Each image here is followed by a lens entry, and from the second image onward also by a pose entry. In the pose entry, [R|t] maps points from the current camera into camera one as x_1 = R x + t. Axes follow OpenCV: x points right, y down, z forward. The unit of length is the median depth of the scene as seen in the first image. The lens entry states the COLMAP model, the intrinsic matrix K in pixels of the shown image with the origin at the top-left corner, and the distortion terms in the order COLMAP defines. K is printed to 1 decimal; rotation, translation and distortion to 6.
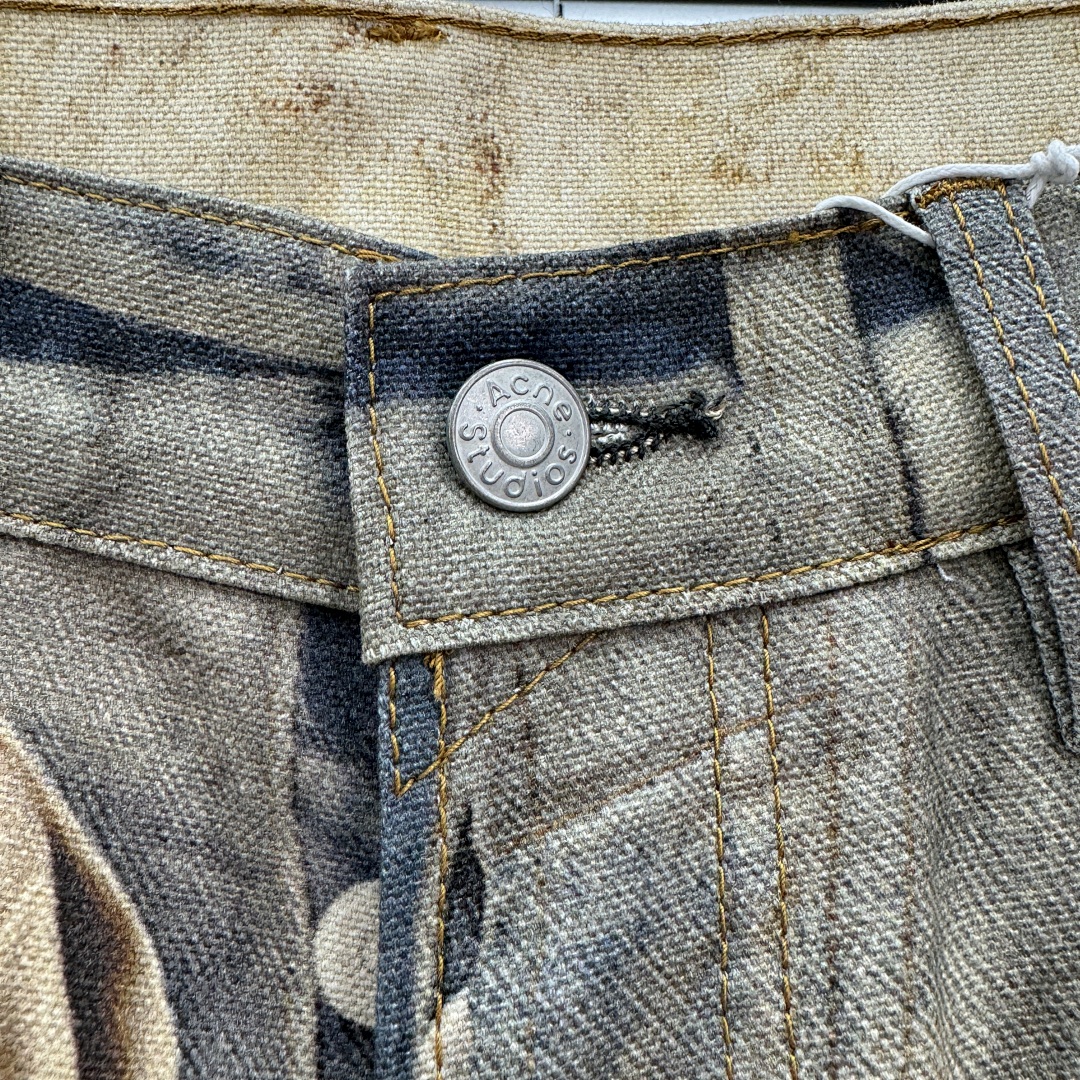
lens RADIAL K [[1038.2, 0, 538.8], [0, 1038.2, 530.7], [0, 0, 1]] dist [0.092473, 0.000000]
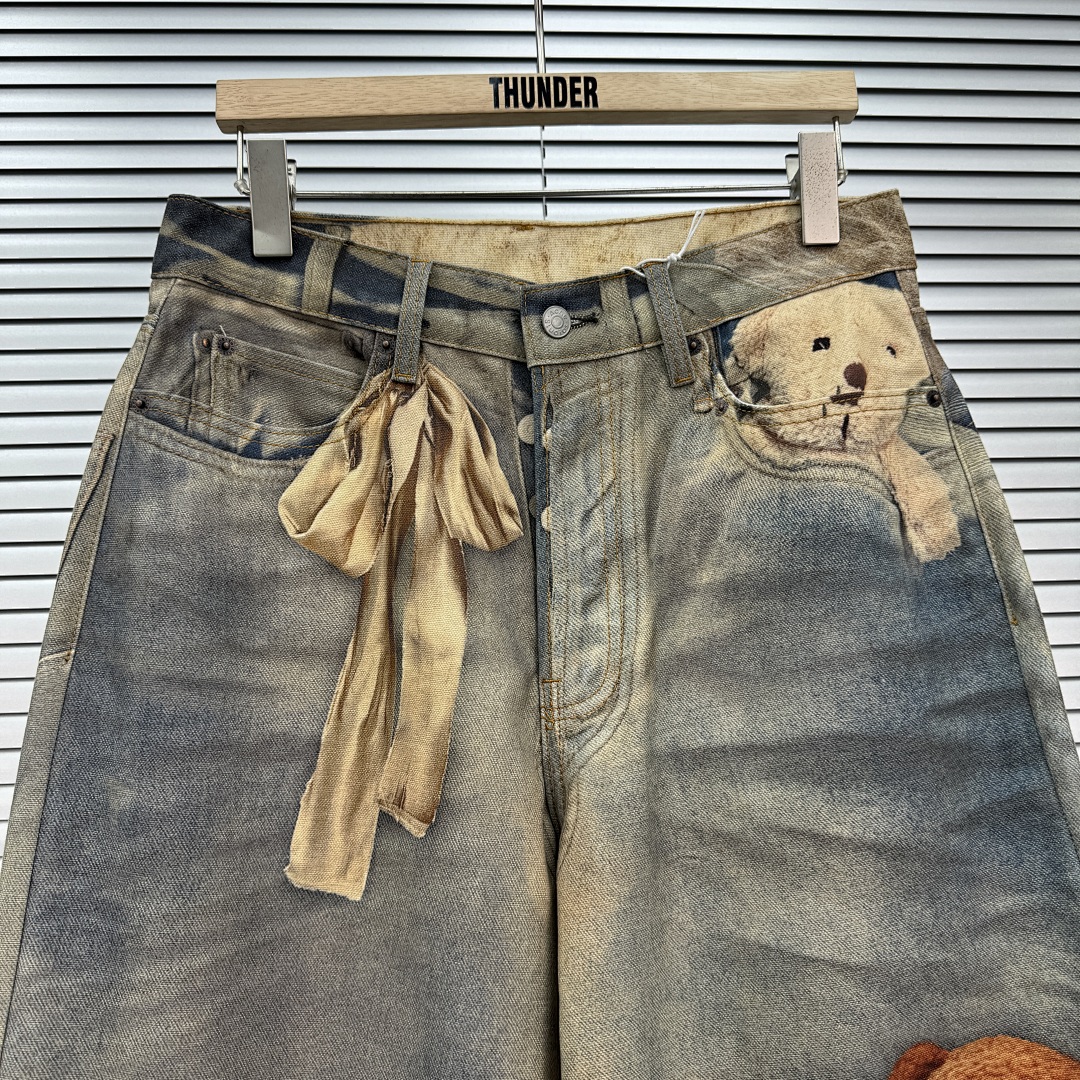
lens RADIAL K [[1038.2, 0, 539.7], [0, 1038.2, 538.7], [0, 0, 1]] dist [0.092473, 0.000000]
pose [[0.998883, -0.028017, 0.038052, -0.296958], [0.024854, 0.996389, 0.081185, 0.494386], [-0.040189, -0.080148, 0.995972, -3.740168]]
